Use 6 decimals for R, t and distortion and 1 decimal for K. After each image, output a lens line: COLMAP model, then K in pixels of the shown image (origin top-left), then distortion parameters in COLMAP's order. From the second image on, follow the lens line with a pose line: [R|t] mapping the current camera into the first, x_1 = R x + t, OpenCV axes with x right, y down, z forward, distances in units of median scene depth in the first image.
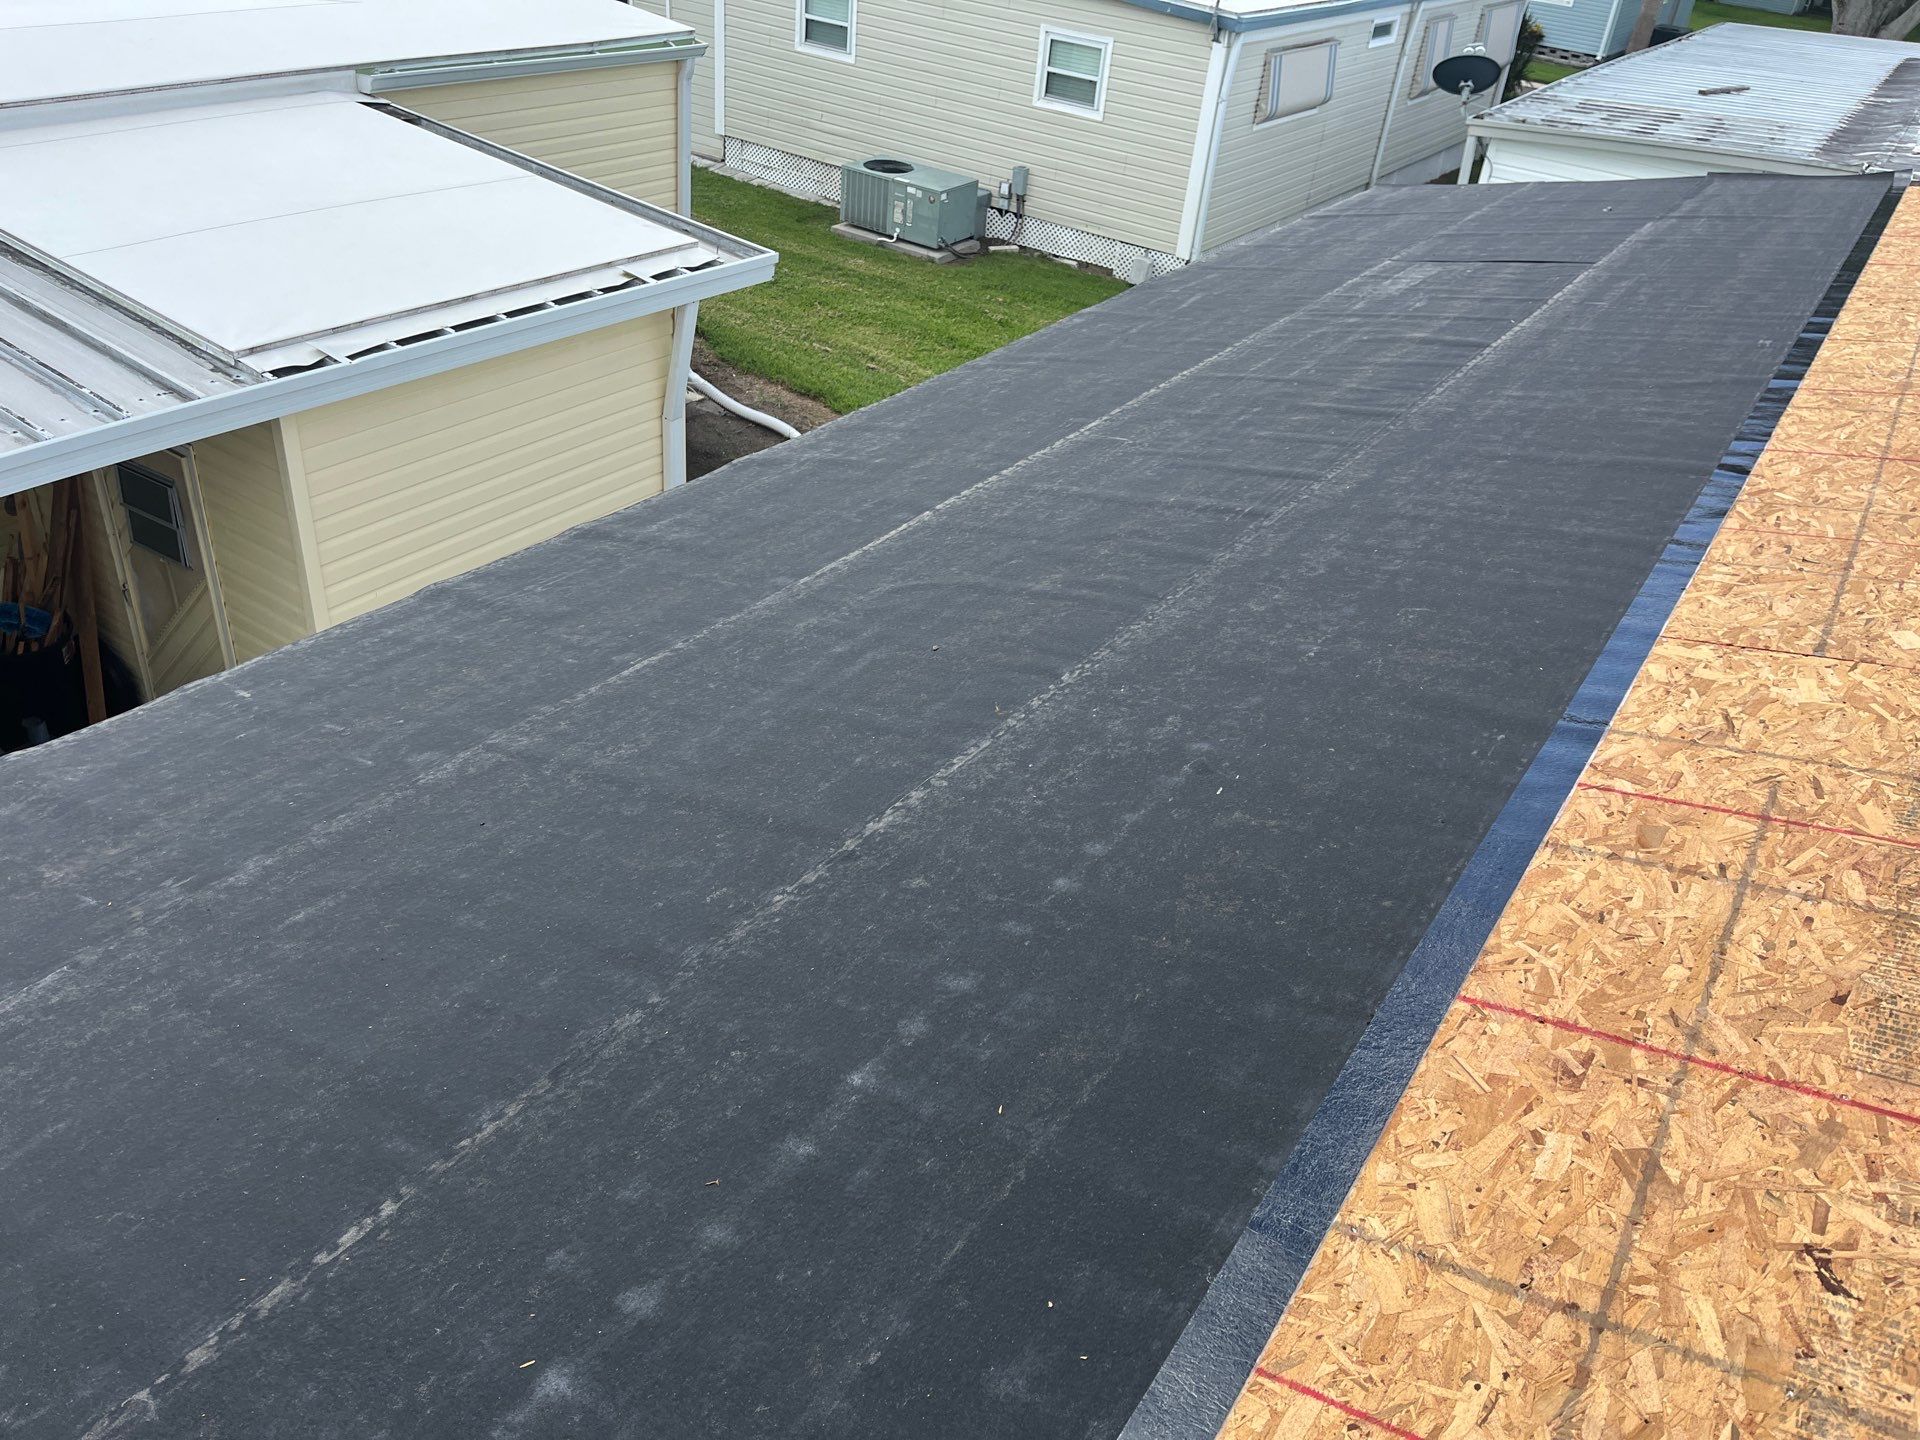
lens RADIAL K [[1450.5, 0, 969.6], [0, 1450.5, 706.5], [0, 0, 1]] dist [0.068289, -0.099376]
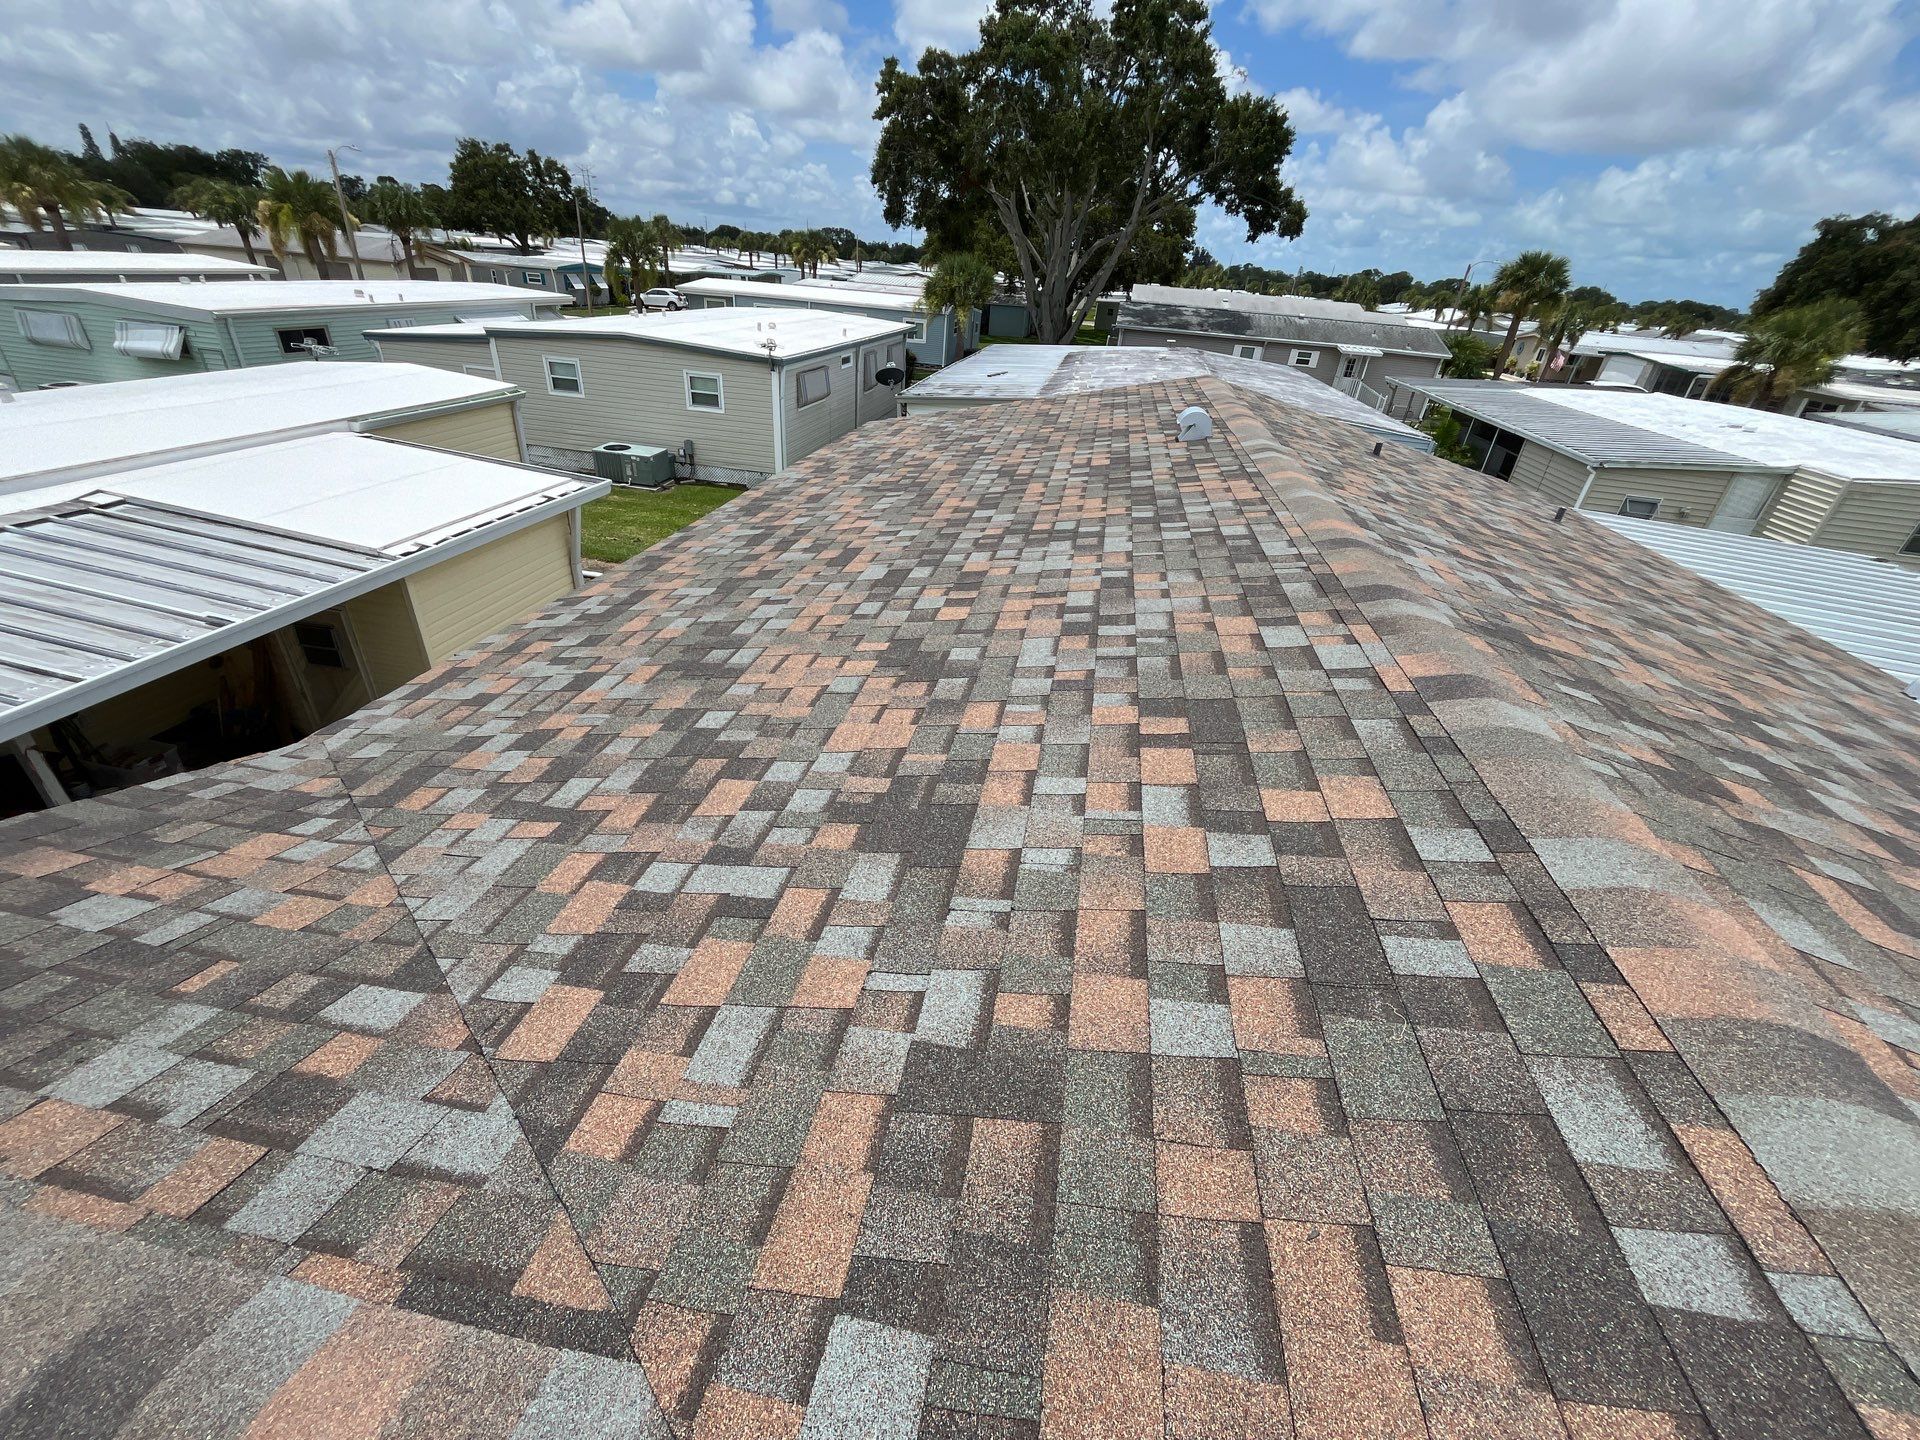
lens RADIAL K [[778.8, 0, 952.0], [0, 778.8, 715.1], [0, 0, 1]] dist [-0.001386, -0.000515]
pose [[0.923817, -0.220677, 0.312833, -0.121822], [0.224137, 0.974228, 0.025344, 0.130160], [-0.310364, 0.046704, 0.949470, -0.270077]]
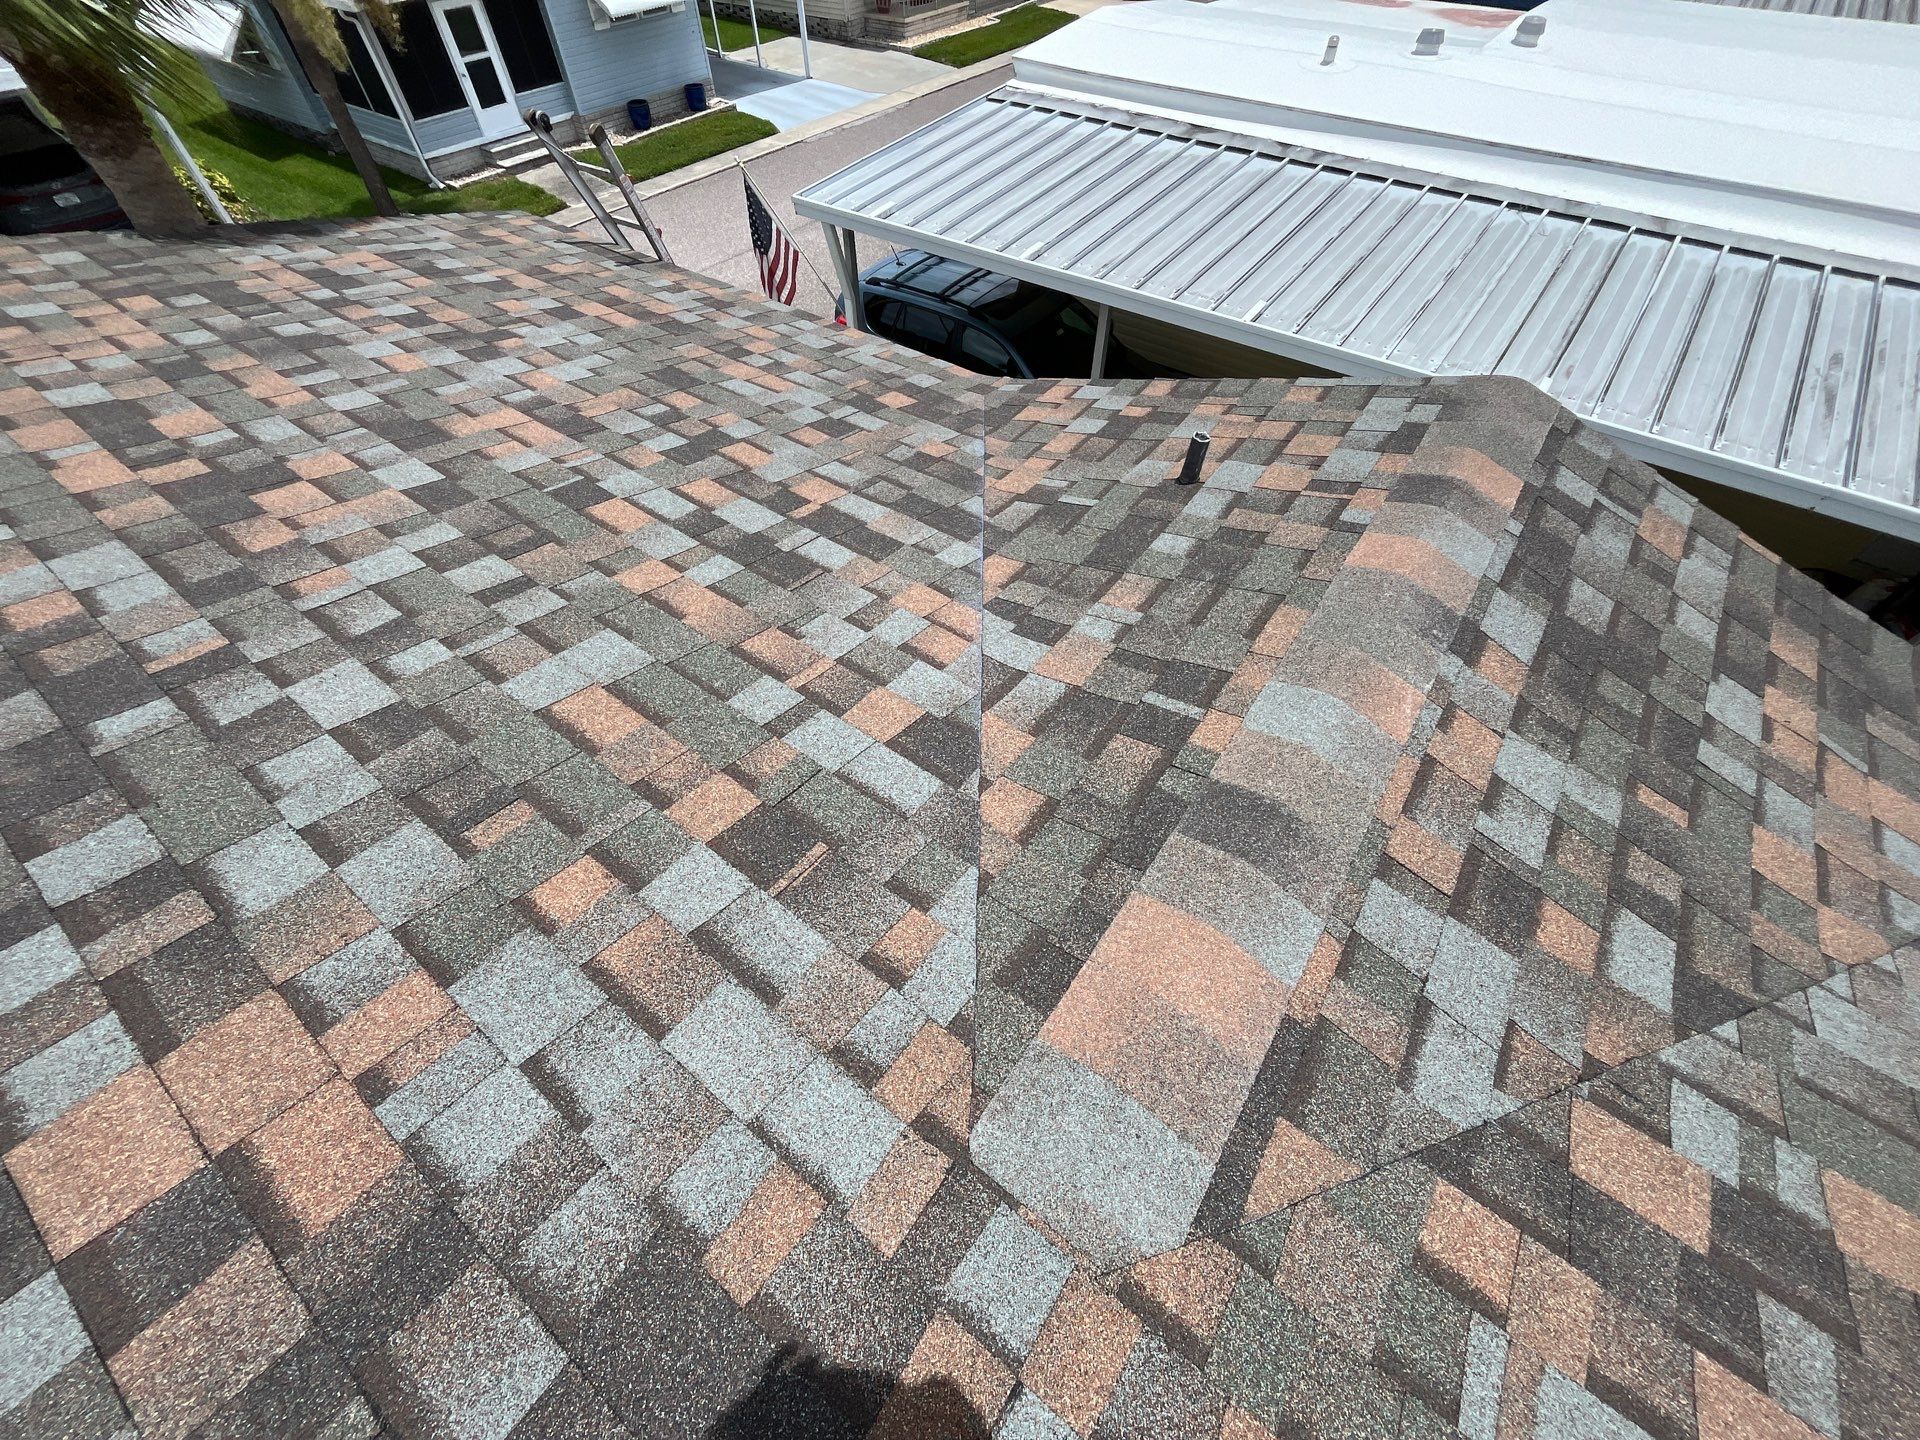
lens RADIAL K [[778.8, 0, 952.3], [0, 778.8, 718.6], [0, 0, 1]] dist [-0.001386, -0.000515]
pose [[-0.053244, 0.711927, -0.700233, -0.123850], [-0.537888, 0.570357, 0.620781, 0.118226], [0.841333, 0.409700, 0.352569, -0.232272]]
